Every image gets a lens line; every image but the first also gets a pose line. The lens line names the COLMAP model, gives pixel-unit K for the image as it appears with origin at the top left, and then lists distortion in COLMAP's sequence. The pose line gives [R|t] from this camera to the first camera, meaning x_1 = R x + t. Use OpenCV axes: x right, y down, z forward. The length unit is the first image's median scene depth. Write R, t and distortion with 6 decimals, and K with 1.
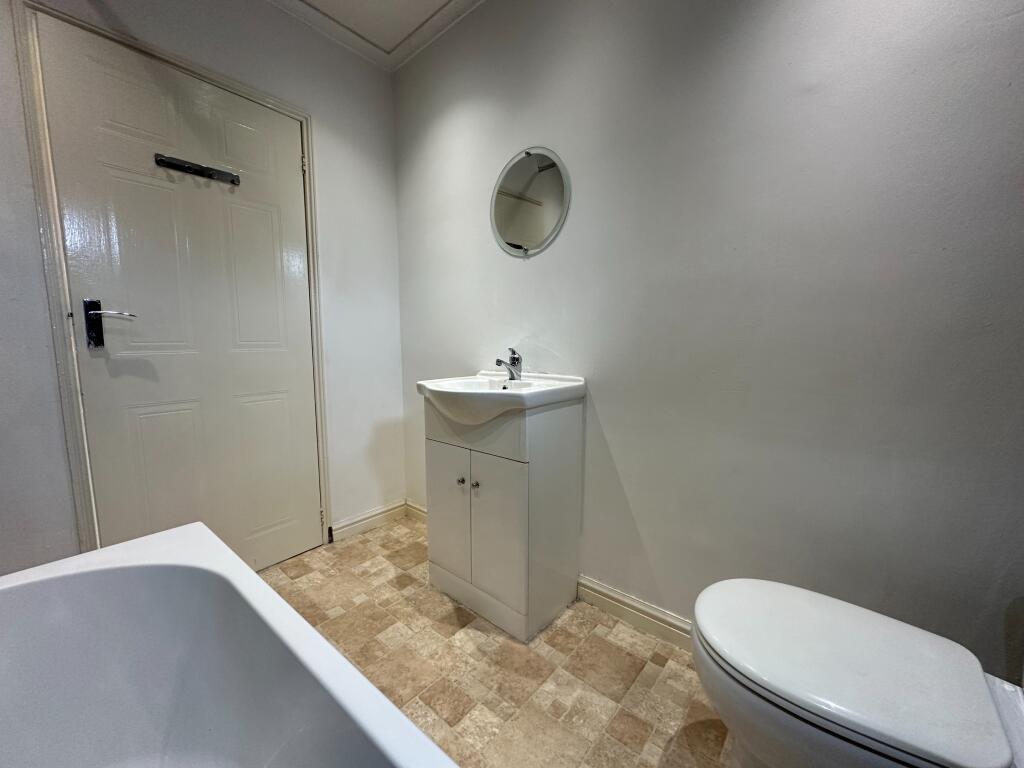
lens RADIAL K [[405.5, 0, 508.8], [0, 405.5, 384.9], [0, 0, 1]] dist [-0.000729, -0.000067]
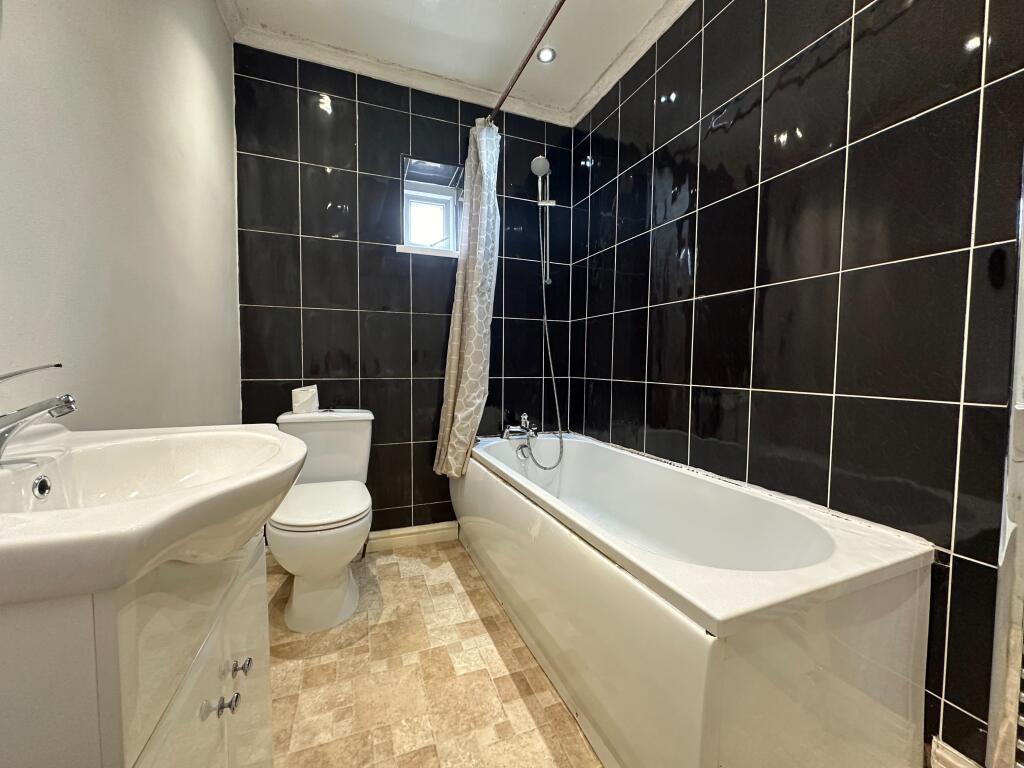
lens RADIAL K [[405.5, 0, 513.0], [0, 405.5, 383.9], [0, 0, 1]] dist [-0.000729, -0.000067]
pose [[-0.883761, -0.022125, 0.467416, -0.725789], [0.049569, 0.988835, 0.140529, -0.141567], [-0.465306, 0.147363, -0.872797, 1.594785]]
